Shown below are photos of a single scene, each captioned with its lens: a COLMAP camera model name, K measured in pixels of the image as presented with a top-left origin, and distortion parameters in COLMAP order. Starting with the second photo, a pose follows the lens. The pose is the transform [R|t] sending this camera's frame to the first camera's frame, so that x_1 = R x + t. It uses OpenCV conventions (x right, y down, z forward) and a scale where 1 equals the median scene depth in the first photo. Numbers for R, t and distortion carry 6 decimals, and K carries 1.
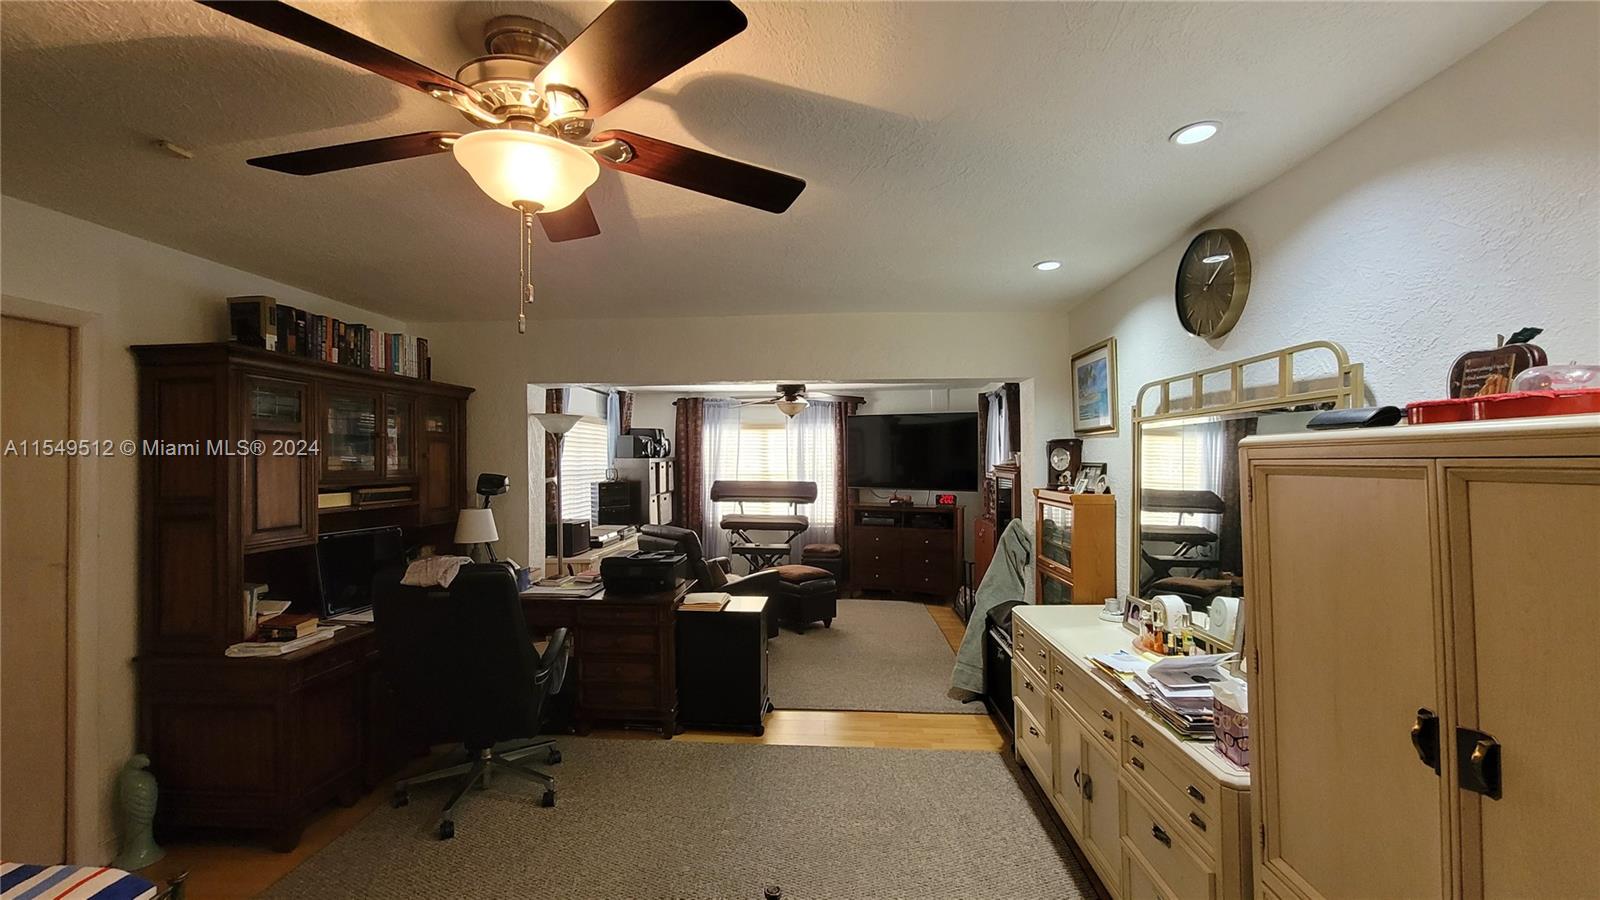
lens RADIAL K [[658.0, 0, 795.7], [0, 658.0, 454.1], [0, 0, 1]] dist [-0.008720, 0.002614]
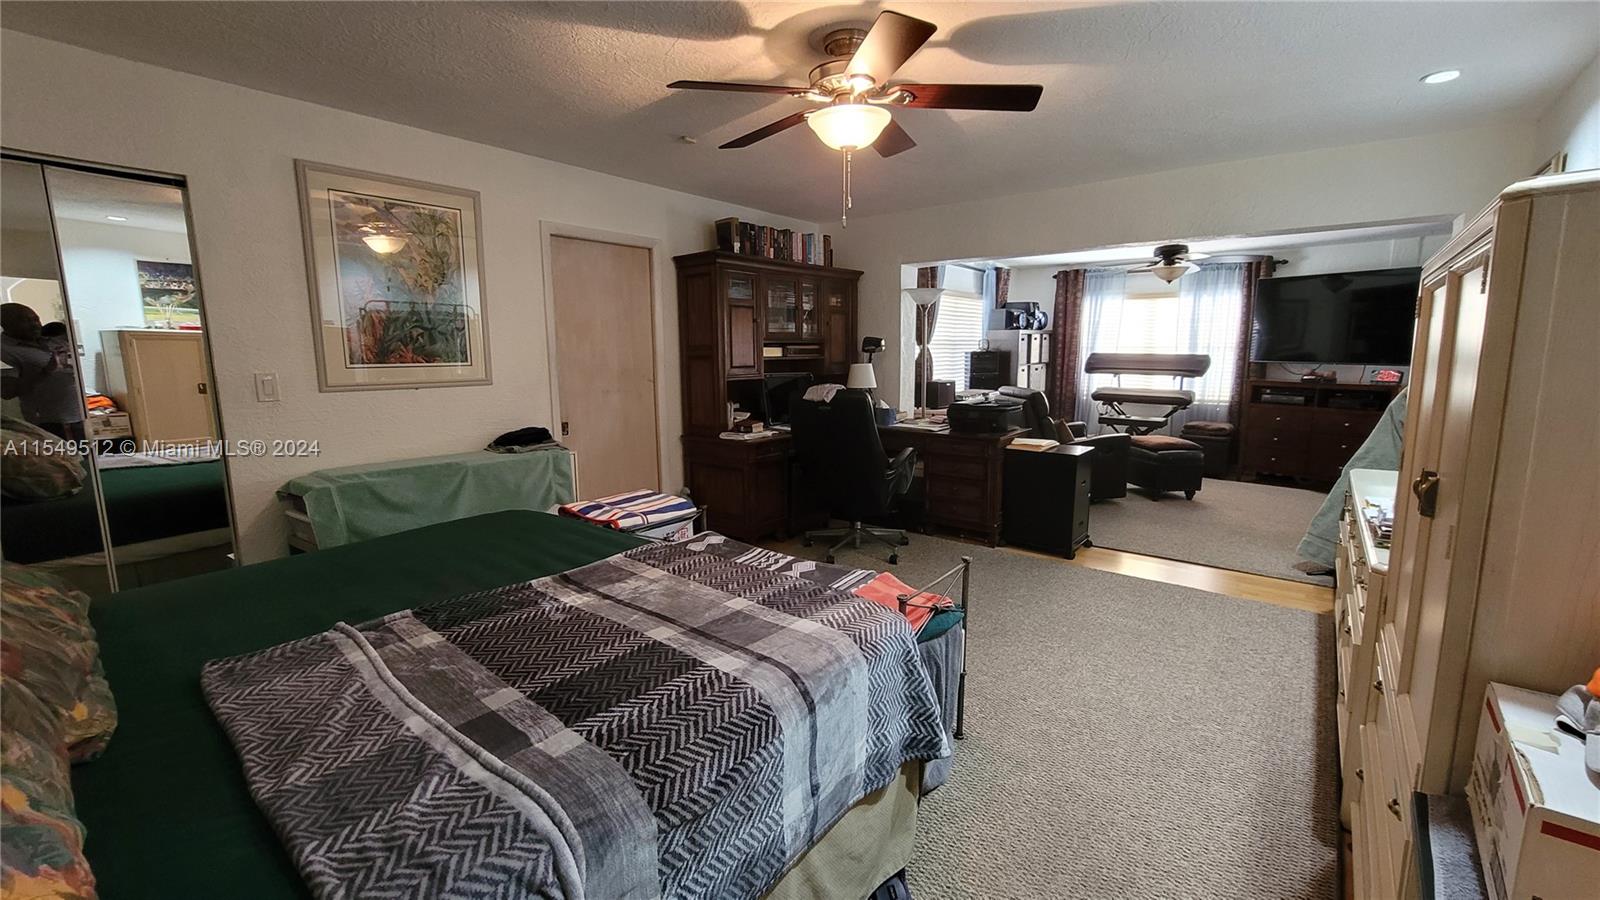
lens RADIAL K [[658.0, 0, 790.9], [0, 658.0, 444.4], [0, 0, 1]] dist [-0.008720, 0.002614]
pose [[0.818935, 0.082243, -0.567962, 0.179317], [0.009377, 0.987628, 0.156533, 0.037450], [0.573809, -0.133516, 0.808032, -0.196723]]
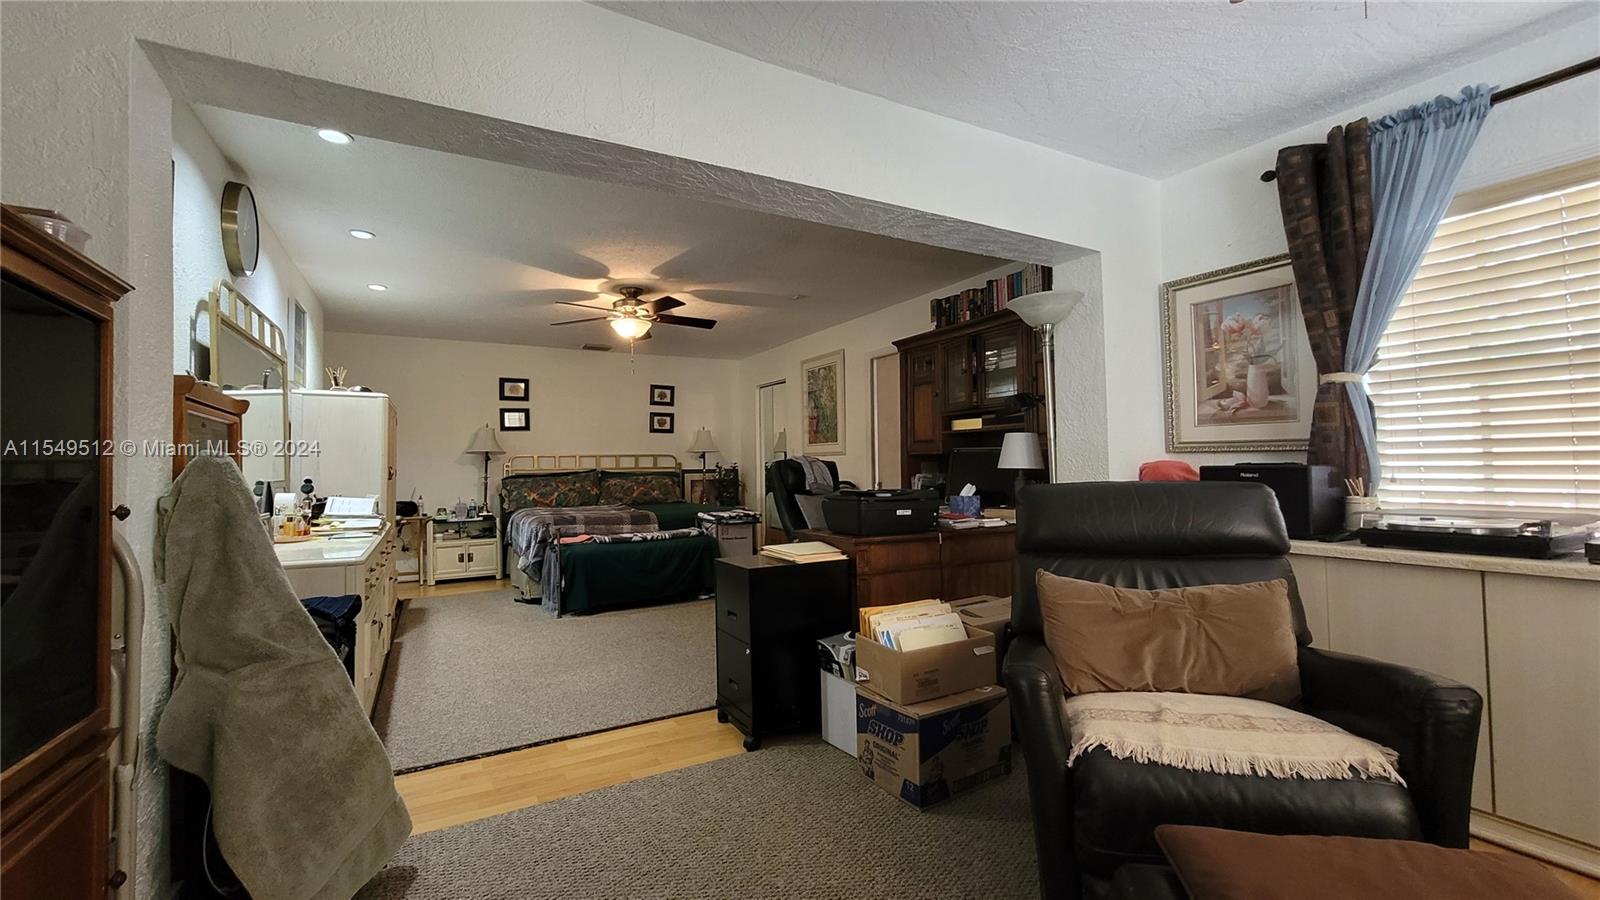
lens RADIAL K [[658.0, 0, 792.9], [0, 658.0, 448.6], [0, 0, 1]] dist [-0.008720, 0.002614]
pose [[-0.843431, 0.010697, -0.537132, 0.278927], [0.033333, 0.998917, -0.032448, 0.130341], [0.536203, -0.045272, -0.842874, 1.658324]]
